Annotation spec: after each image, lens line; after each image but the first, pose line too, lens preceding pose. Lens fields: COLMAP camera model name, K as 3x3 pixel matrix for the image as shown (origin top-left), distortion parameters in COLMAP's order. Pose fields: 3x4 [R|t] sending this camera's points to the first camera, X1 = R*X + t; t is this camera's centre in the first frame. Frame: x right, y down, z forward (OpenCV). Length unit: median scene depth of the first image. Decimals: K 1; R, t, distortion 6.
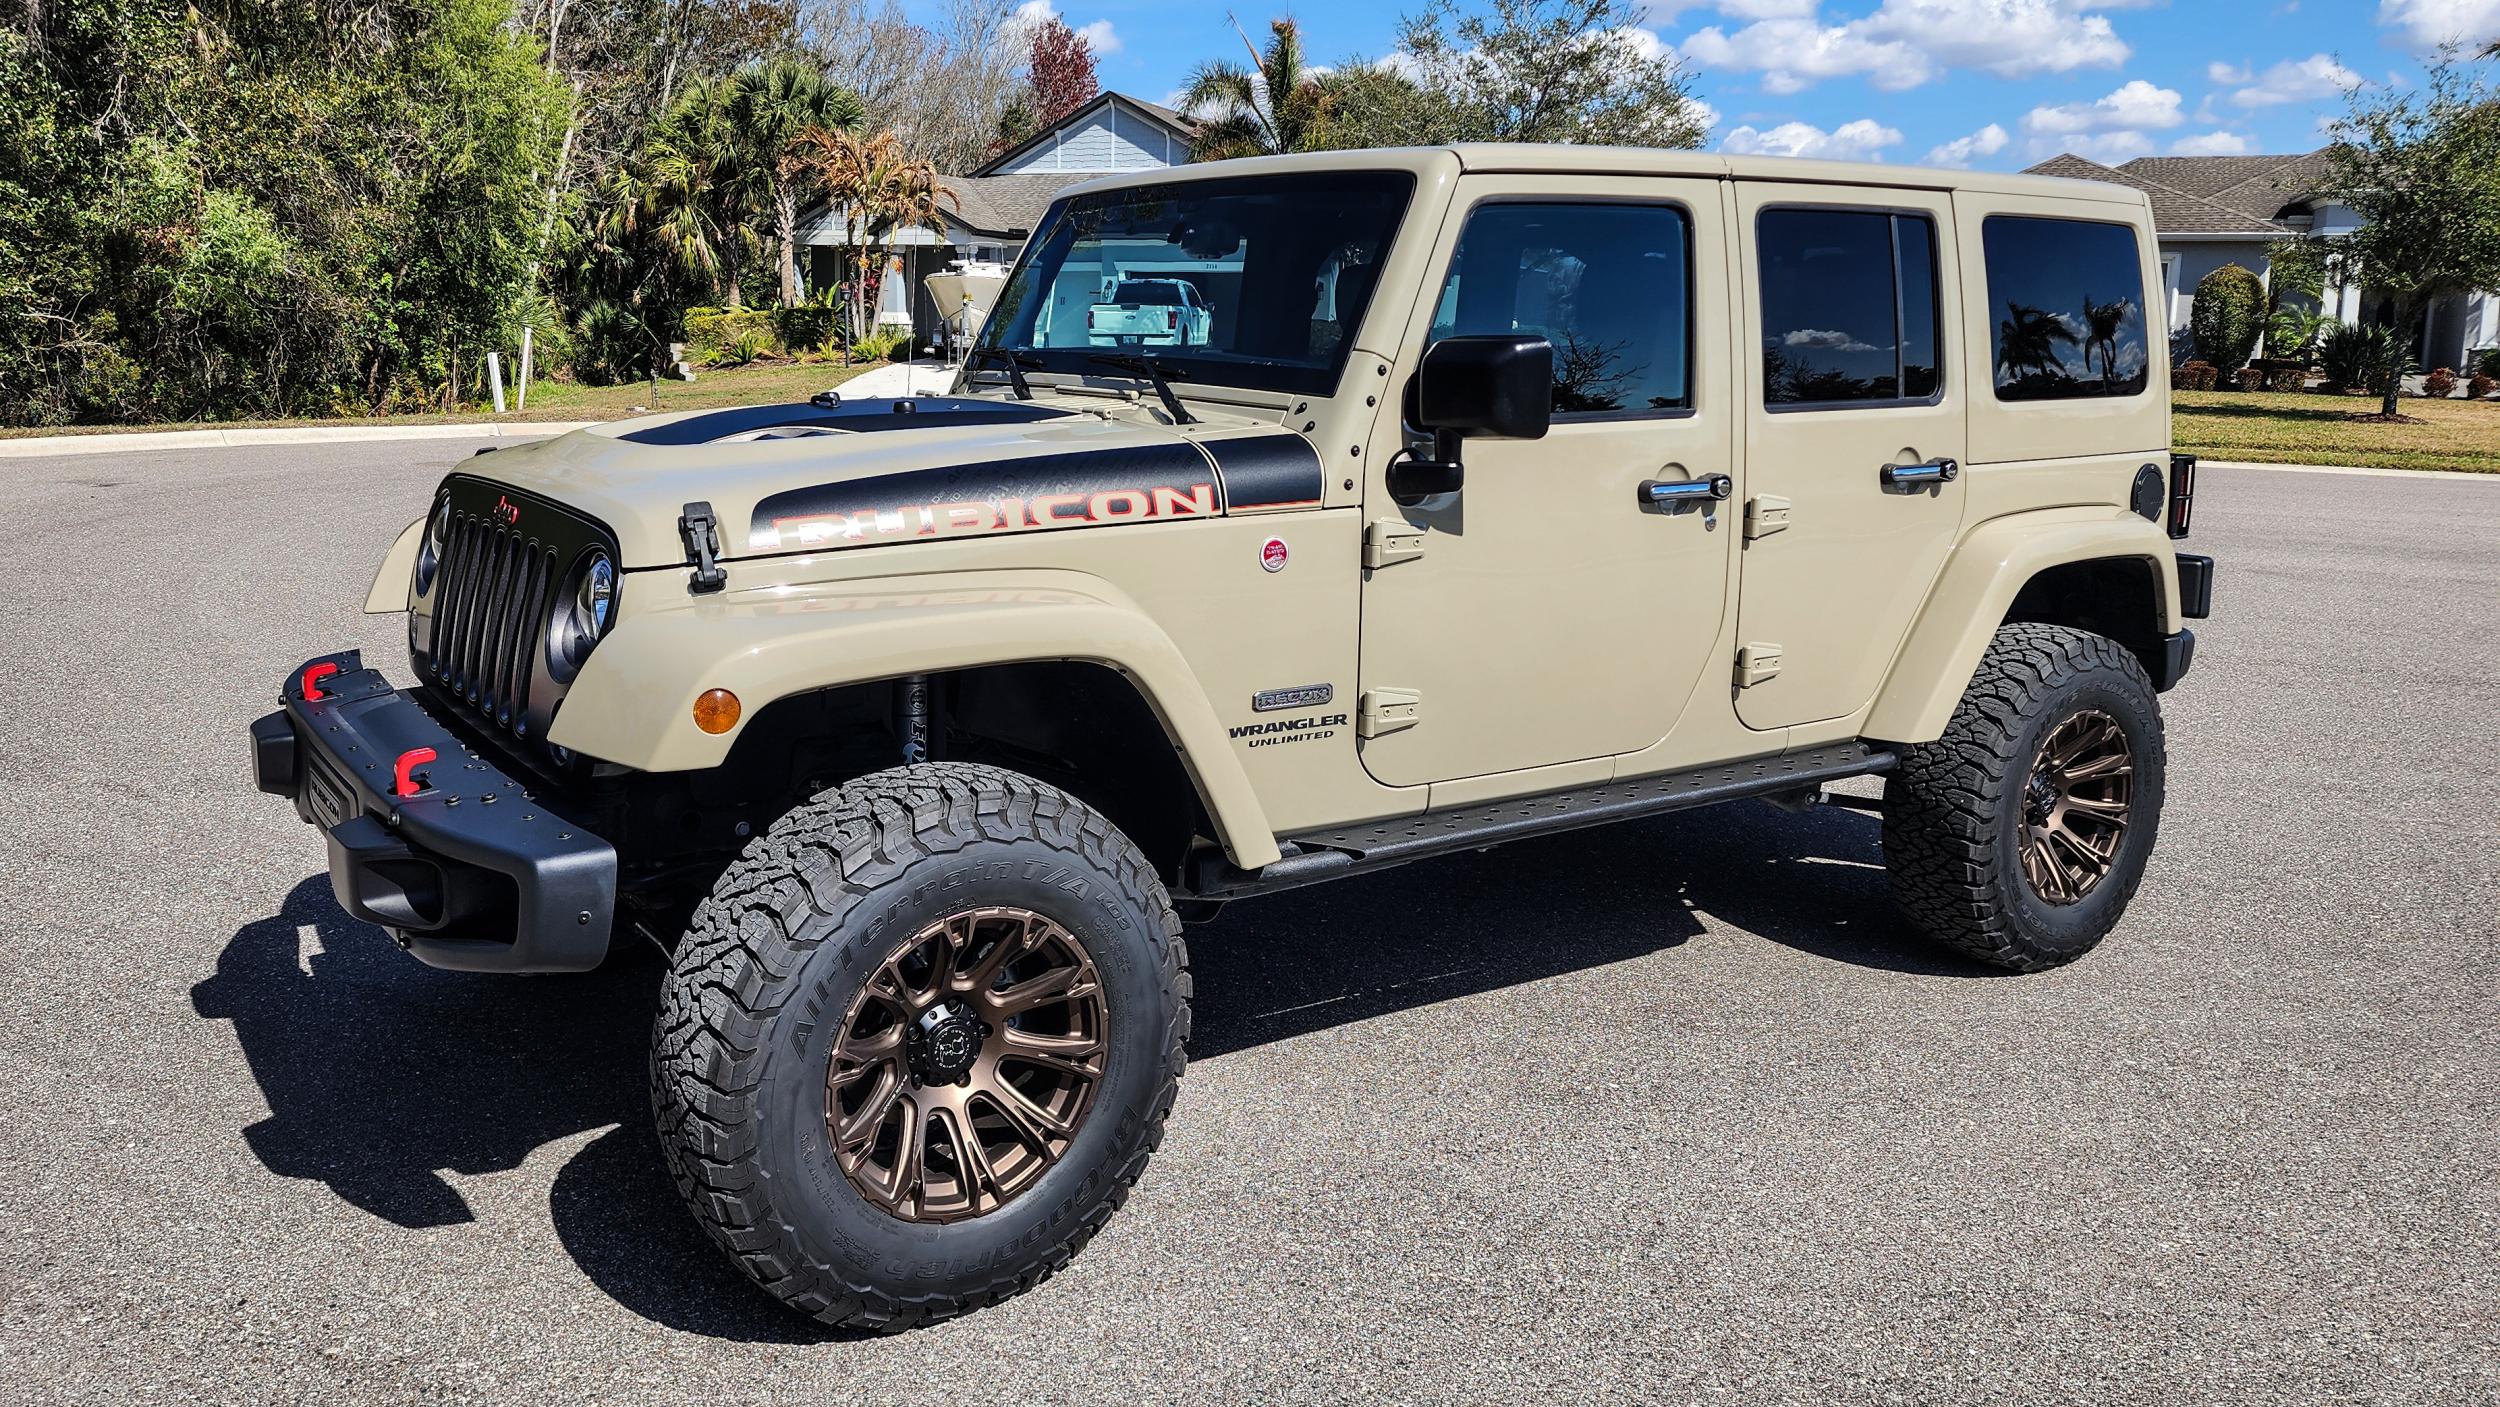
lens RADIAL K [[1810.8, 0, 1182.0], [0, 1810.8, 600.4], [0, 0, 1]] dist [0.090802, -0.103644]
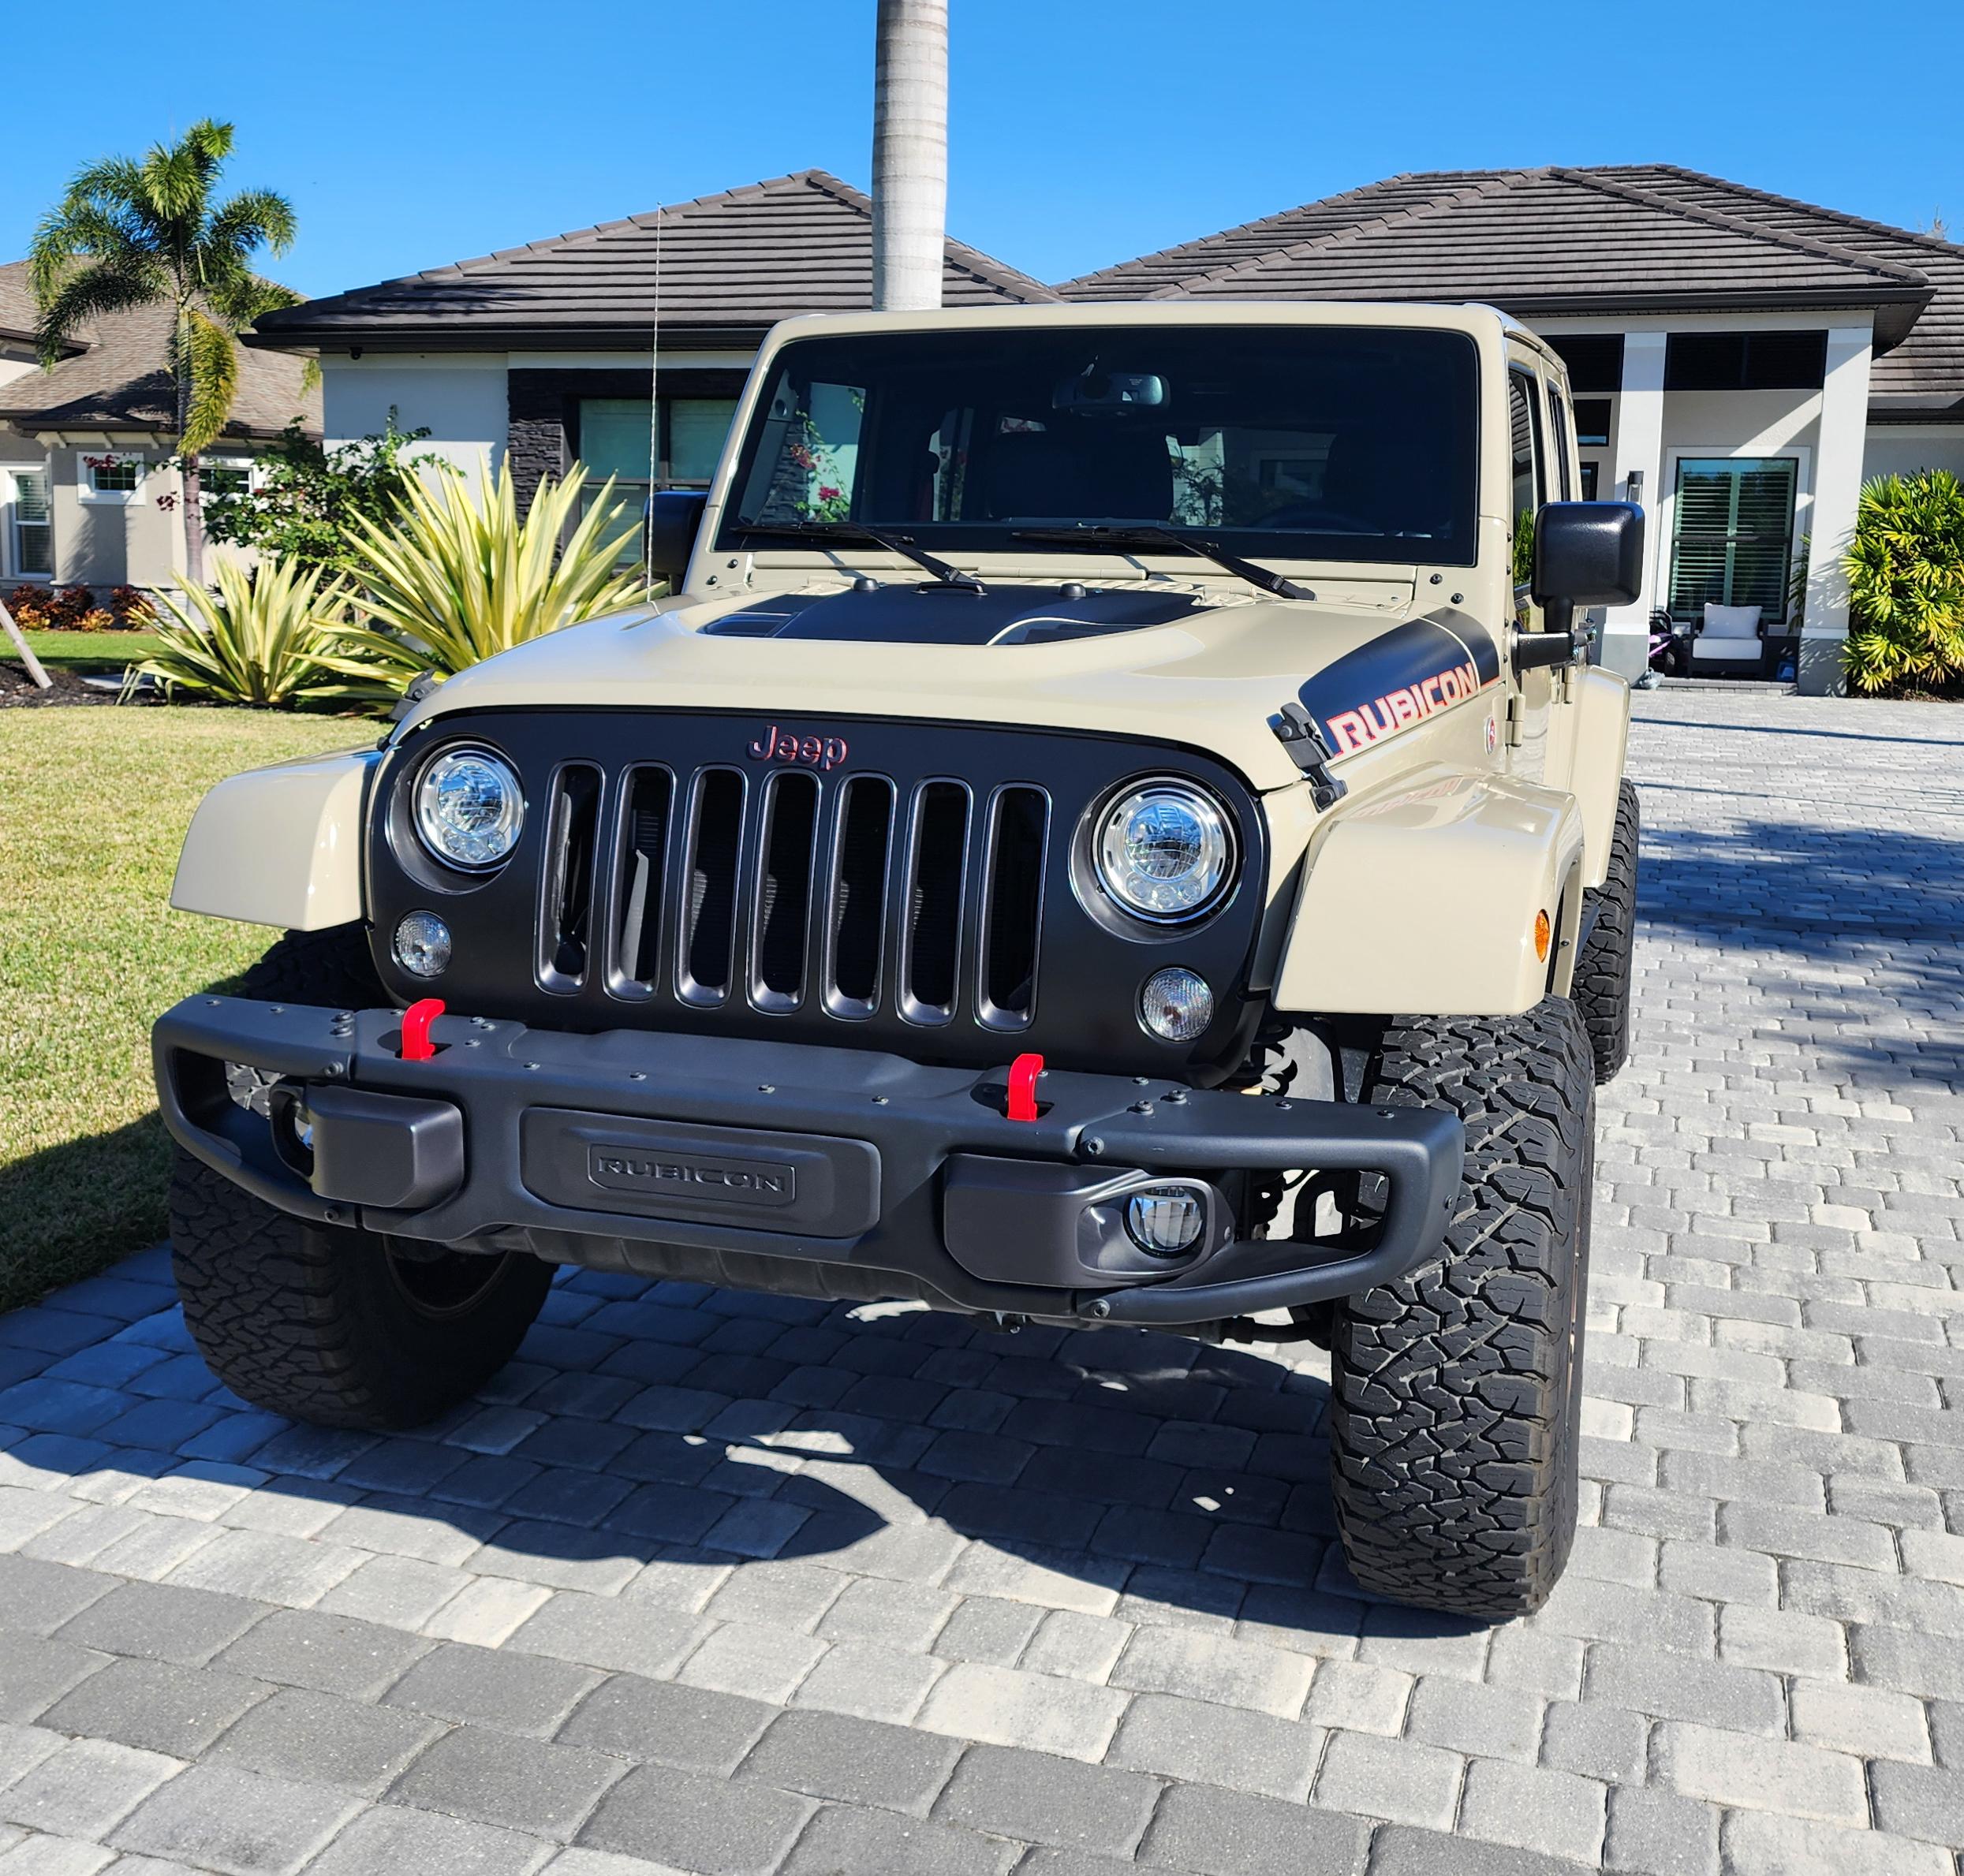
lens RADIAL K [[2079.7, 0, 1028.5], [0, 2079.7, 910.2], [0, 0, 1]] dist [0.061901, -0.053057]
pose [[0.783858, -0.115510, 0.610102, -0.761144], [0.094226, 0.993294, 0.066997, -0.028665], [-0.613749, 0.004972, 0.789486, 0.275533]]
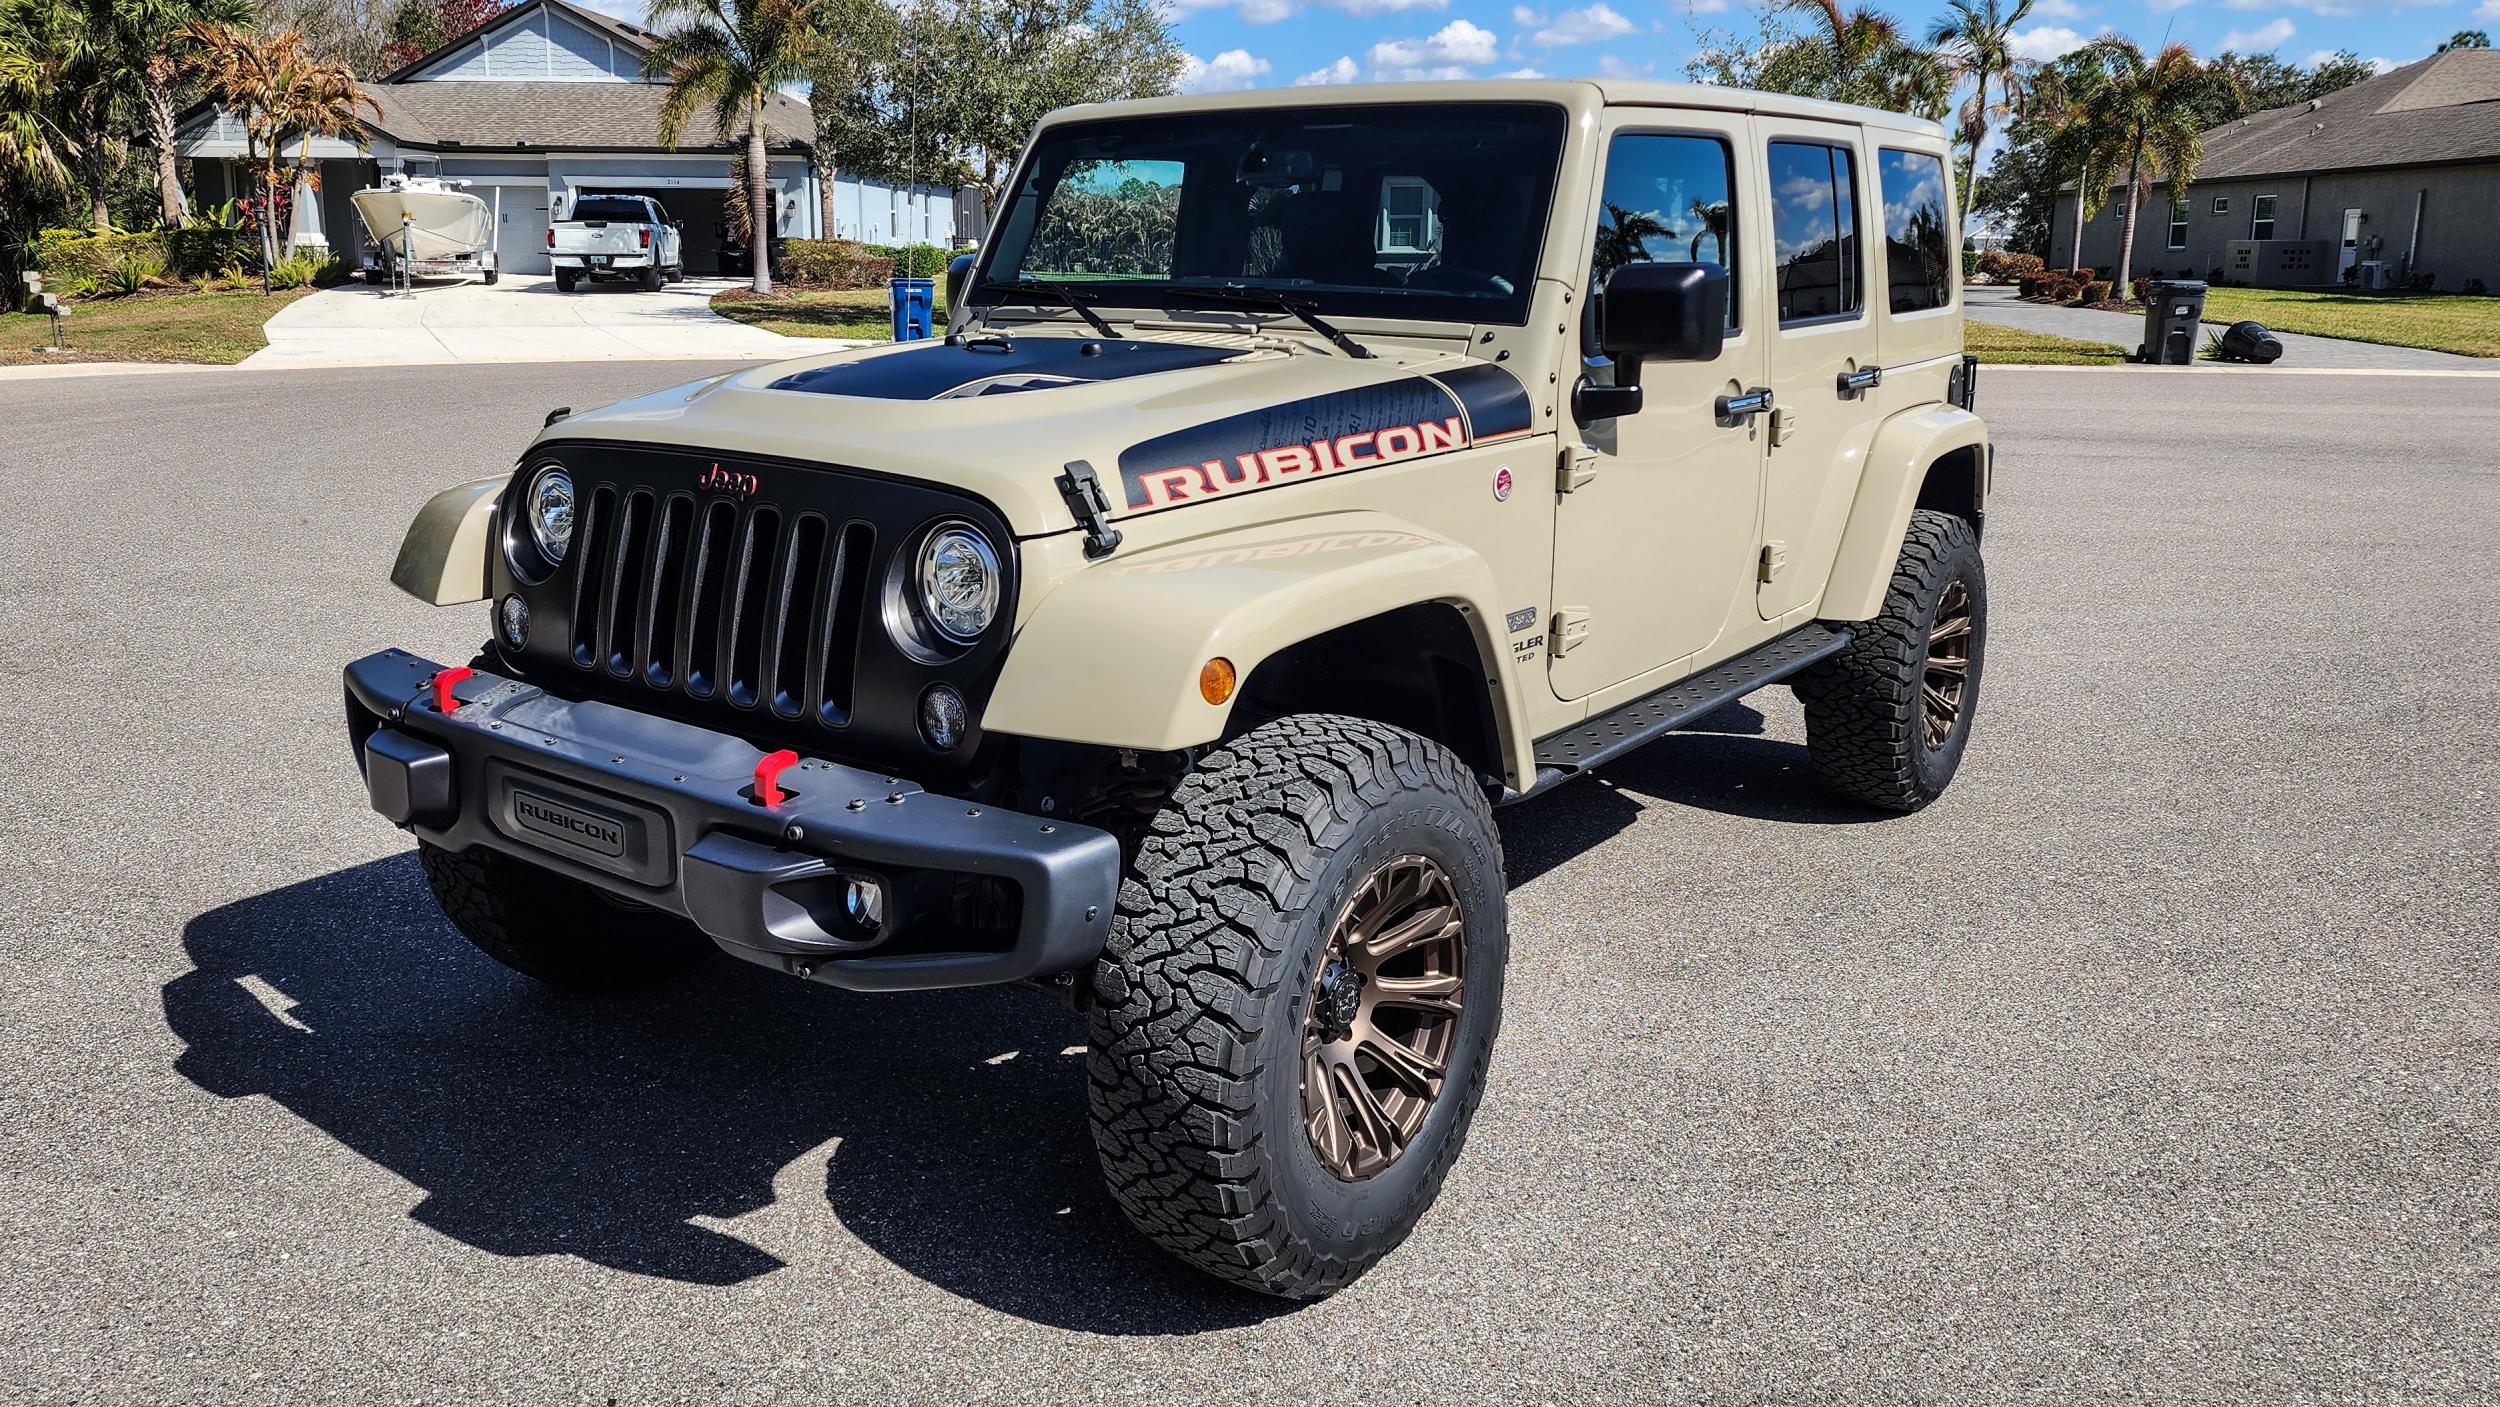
lens RADIAL K [[1779.1, 0, 1190.9], [0, 1779.1, 590.0], [0, 0, 1]] dist [0.090932, -0.097169]
pose [[0.949015, -0.070220, 0.307309, -0.402677], [0.057556, 0.997085, 0.050092, -0.024652], [-0.309931, -0.029850, 0.950290, 0.094780]]
